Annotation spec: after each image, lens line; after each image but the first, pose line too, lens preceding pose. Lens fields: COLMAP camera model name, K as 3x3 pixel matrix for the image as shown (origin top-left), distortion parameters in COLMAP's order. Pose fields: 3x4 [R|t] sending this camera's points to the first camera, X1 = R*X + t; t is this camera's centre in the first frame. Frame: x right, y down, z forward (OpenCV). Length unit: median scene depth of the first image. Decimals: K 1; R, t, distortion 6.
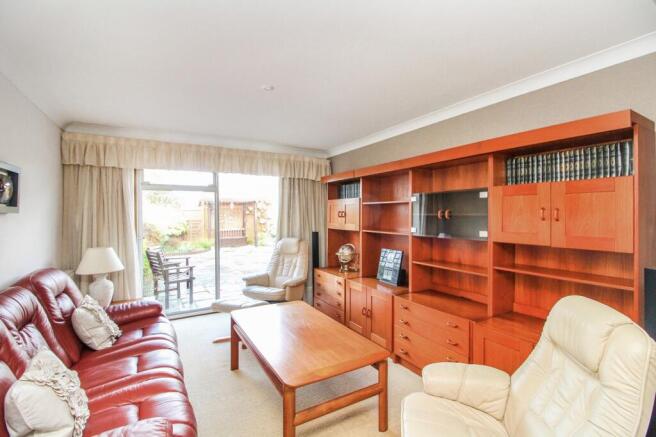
lens RADIAL K [[311.1, 0, 329.3], [0, 311.1, 215.2], [0, 0, 1]] dist [-0.004702, -0.000422]
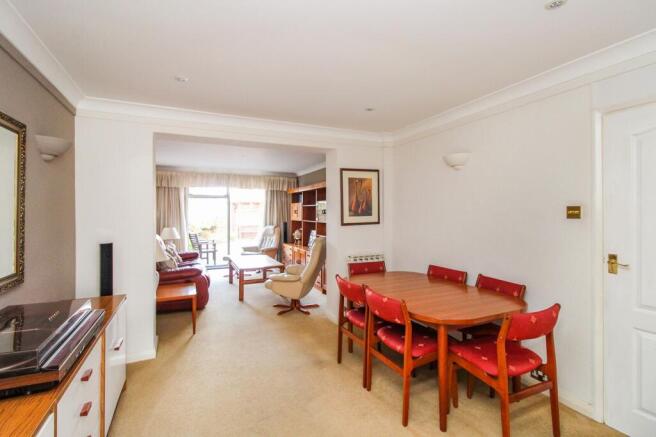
lens RADIAL K [[311.1, 0, 327.5], [0, 311.1, 217.4], [0, 0, 1]] dist [-0.004702, -0.000422]
pose [[0.995686, 0.008441, -0.092397, 0.358285], [-0.007489, 0.999915, 0.010641, 0.008601], [0.092479, -0.009903, 0.995665, -0.694851]]
